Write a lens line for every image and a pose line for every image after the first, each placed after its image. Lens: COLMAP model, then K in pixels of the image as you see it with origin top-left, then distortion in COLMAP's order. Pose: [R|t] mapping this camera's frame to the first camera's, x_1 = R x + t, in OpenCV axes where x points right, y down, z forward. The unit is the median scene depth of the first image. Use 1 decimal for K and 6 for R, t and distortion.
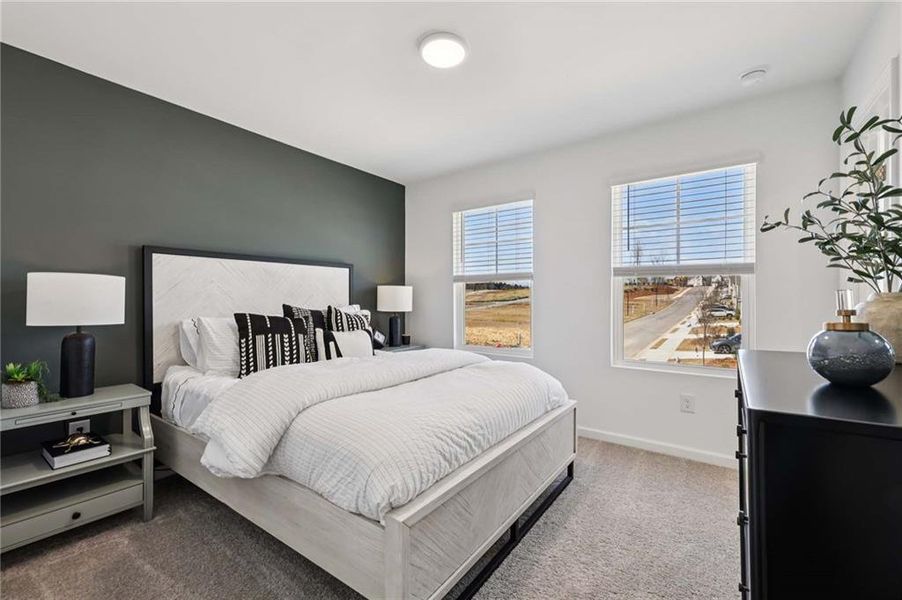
lens RADIAL K [[373.6, 0, 451.0], [0, 373.6, 300.0], [0, 0, 1]] dist [0.000686, 0.000092]
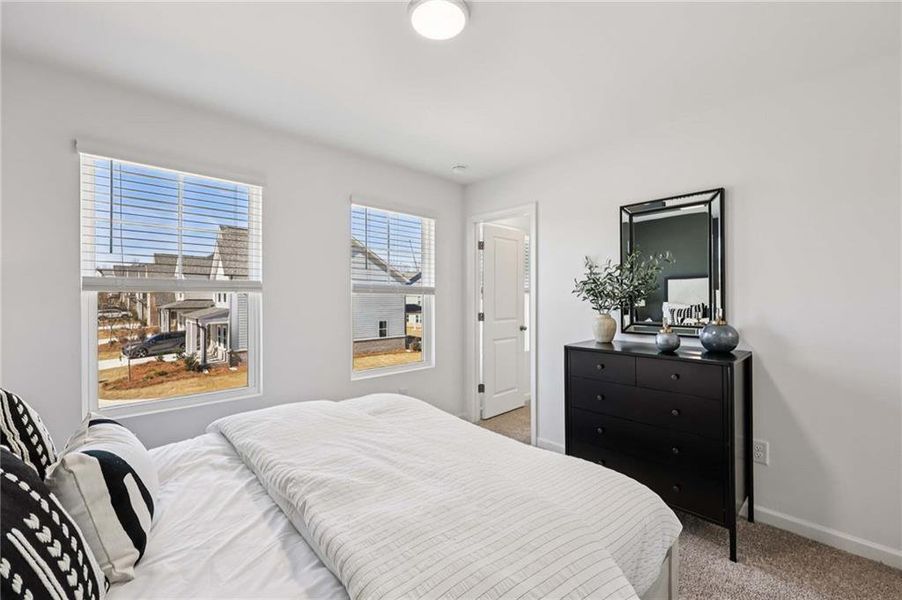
lens RADIAL K [[362.8, 0, 451.0], [0, 362.8, 300.0], [0, 0, 1]] dist [0.002696, 0.000425]
pose [[0.210972, 0.000521, 0.977492, -0.373396], [0.002255, 0.999997, -0.001020, -0.030891], [-0.977490, 0.002420, 0.210970, 0.404714]]
